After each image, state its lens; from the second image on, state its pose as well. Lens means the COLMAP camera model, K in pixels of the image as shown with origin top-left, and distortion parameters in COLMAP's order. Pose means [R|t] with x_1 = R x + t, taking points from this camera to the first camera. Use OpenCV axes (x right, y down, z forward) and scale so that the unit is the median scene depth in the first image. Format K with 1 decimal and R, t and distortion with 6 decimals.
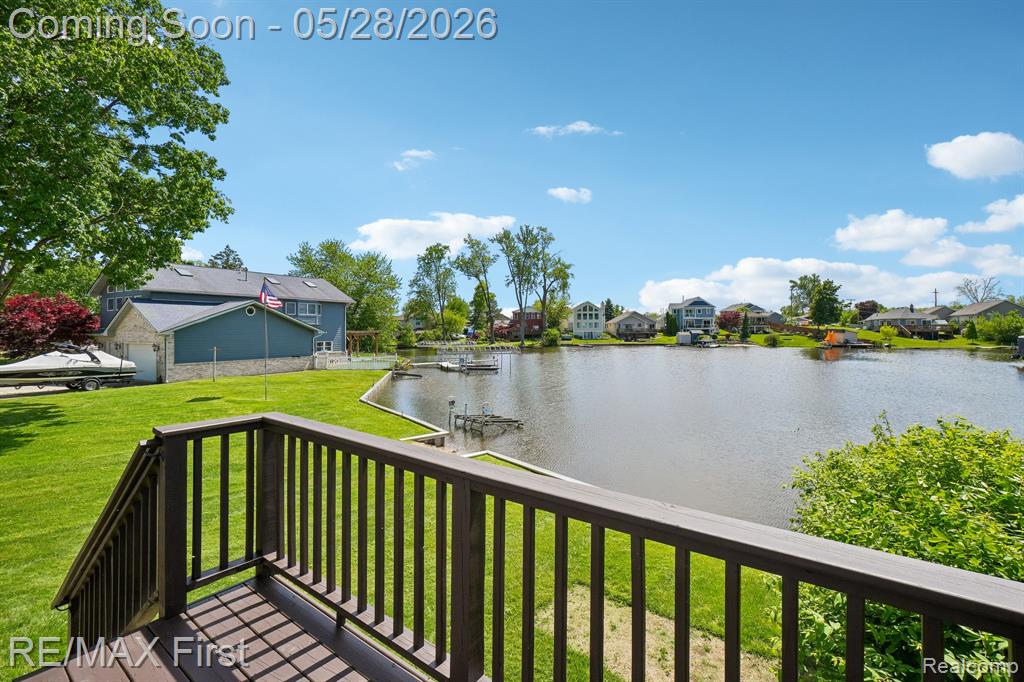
lens RADIAL K [[449.0, 0, 513.8], [0, 449.0, 329.6], [0, 0, 1]] dist [-0.003410, 0.000359]
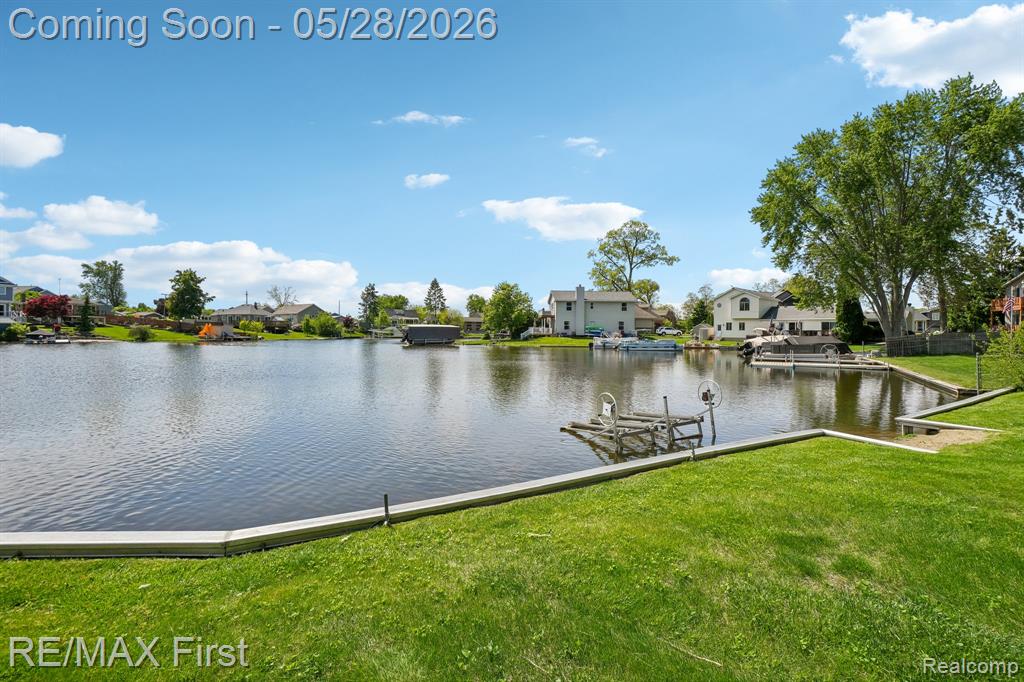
lens RADIAL K [[445.4, 0, 514.0], [0, 445.4, 336.1], [0, 0, 1]] dist [-0.002348, -0.000066]
pose [[0.141679, -0.001916, 0.989911, -0.111641], [-0.009138, 0.999953, 0.003244, 0.017311], [-0.989870, -0.009506, 0.141655, 0.193992]]
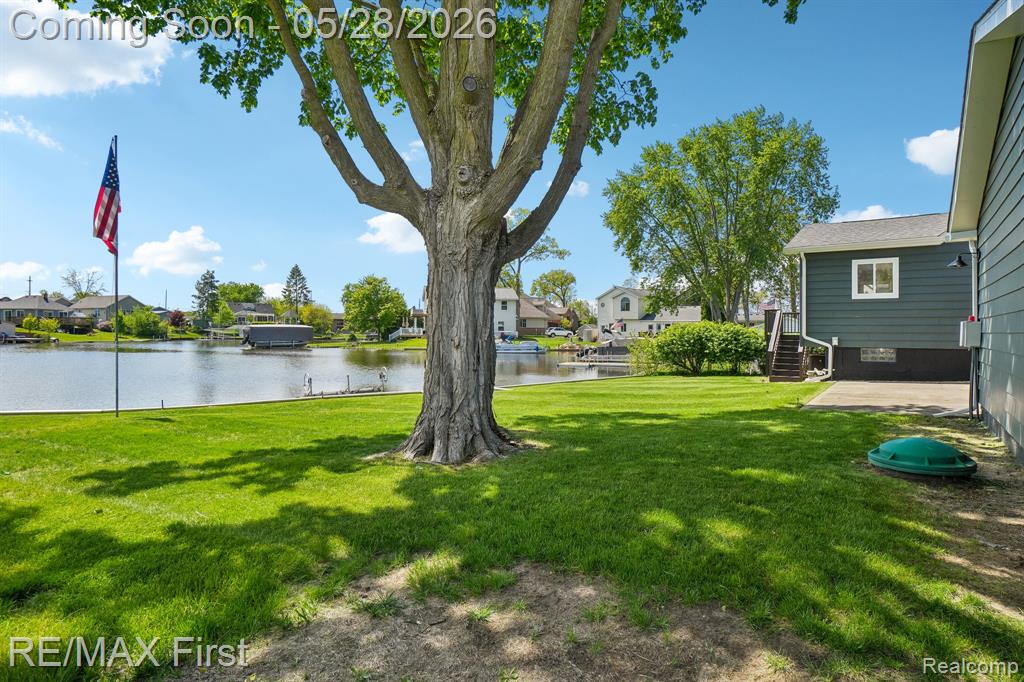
lens RADIAL K [[579.8, 0, 518.7], [0, 579.8, 334.3], [0, 0, 1]] dist [-0.004218, -0.000174]
pose [[-0.028558, 0.001800, 0.999591, -0.222473], [-0.009926, 0.999949, -0.002084, 0.014794], [-0.999543, -0.009982, -0.028538, 0.124617]]
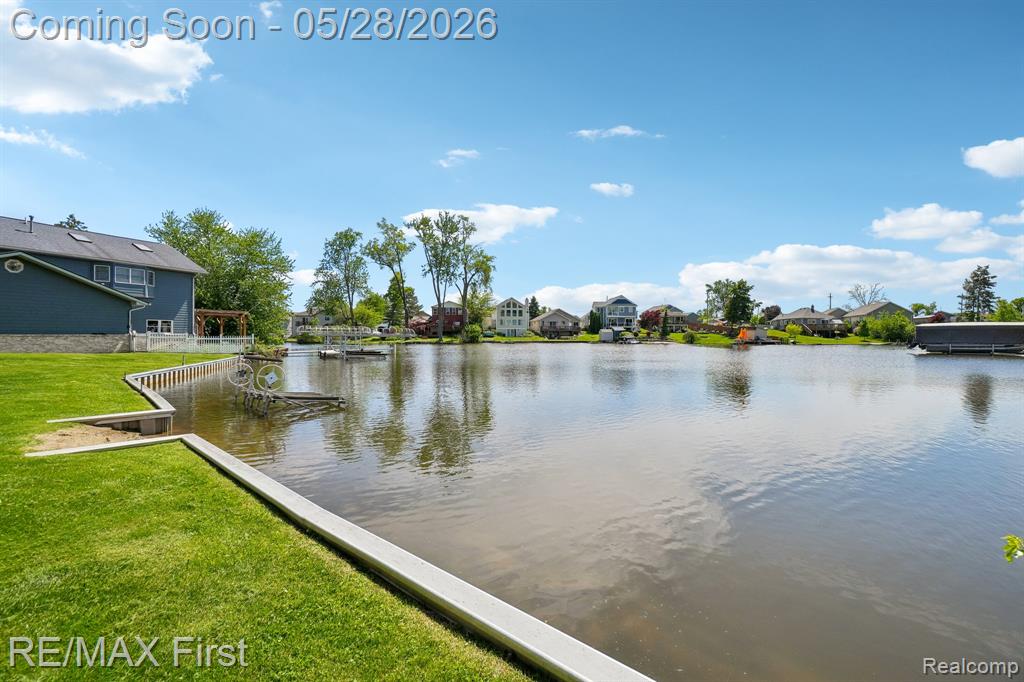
lens RADIAL K [[448.3, 0, 514.7], [0, 448.3, 338.6], [0, 0, 1]] dist [-0.003206, 0.000235]
pose [[0.988482, 0.007589, 0.151148, 0.030281], [-0.008929, 0.999927, 0.008191, 0.019486], [-0.151075, -0.009447, 0.988477, 0.055364]]
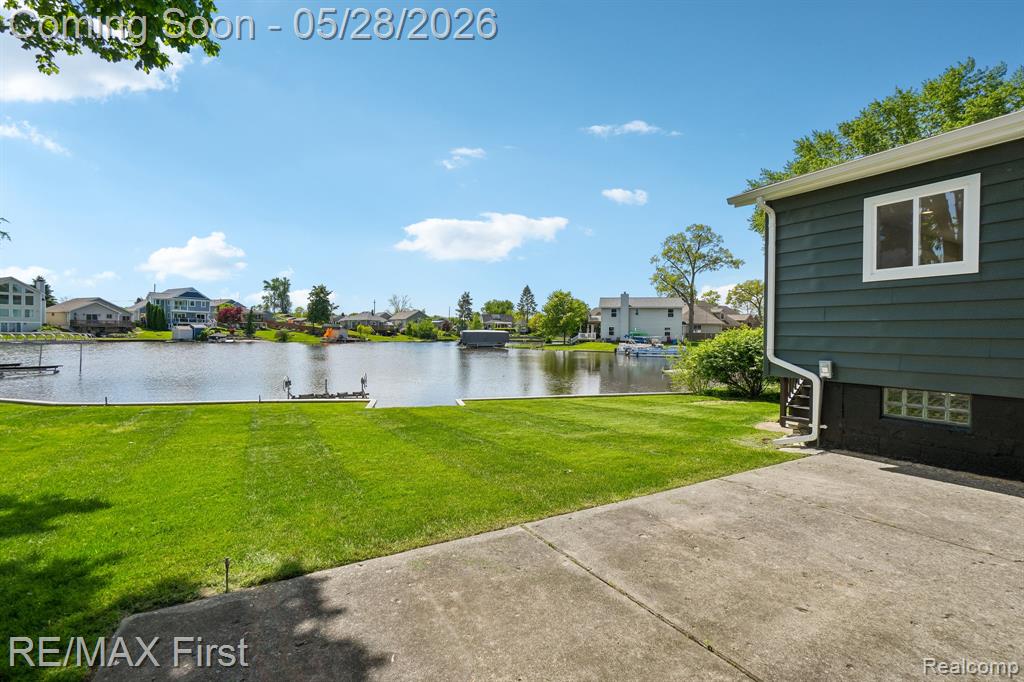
lens RADIAL K [[448.3, 0, 514.7], [0, 448.3, 338.6], [0, 0, 1]] dist [-0.003206, 0.000235]
pose [[0.422077, 0.001024, 0.906559, -0.138486], [-0.017841, 0.999815, 0.007176, 0.011630], [-0.906384, -0.019203, 0.422017, 0.045751]]
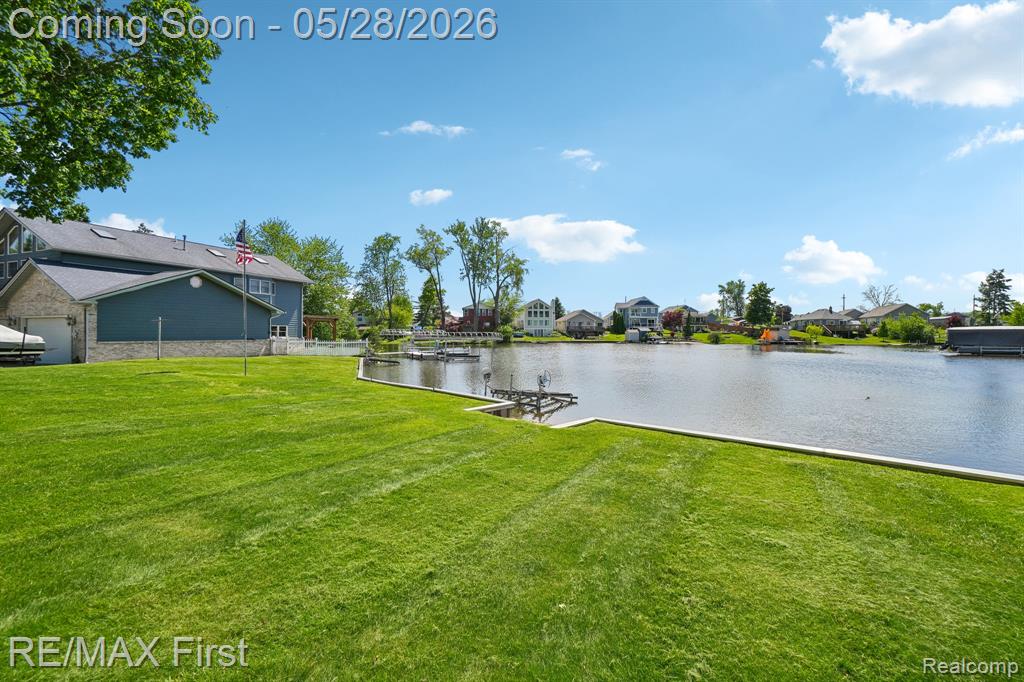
lens RADIAL K [[445.4, 0, 514.0], [0, 445.4, 336.1], [0, 0, 1]] dist [-0.002348, -0.000066]
pose [[0.989132, 0.008065, 0.146810, -0.039337], [-0.009172, 0.999934, 0.006861, 0.015392], [-0.146745, -0.008133, 0.989141, 0.030392]]
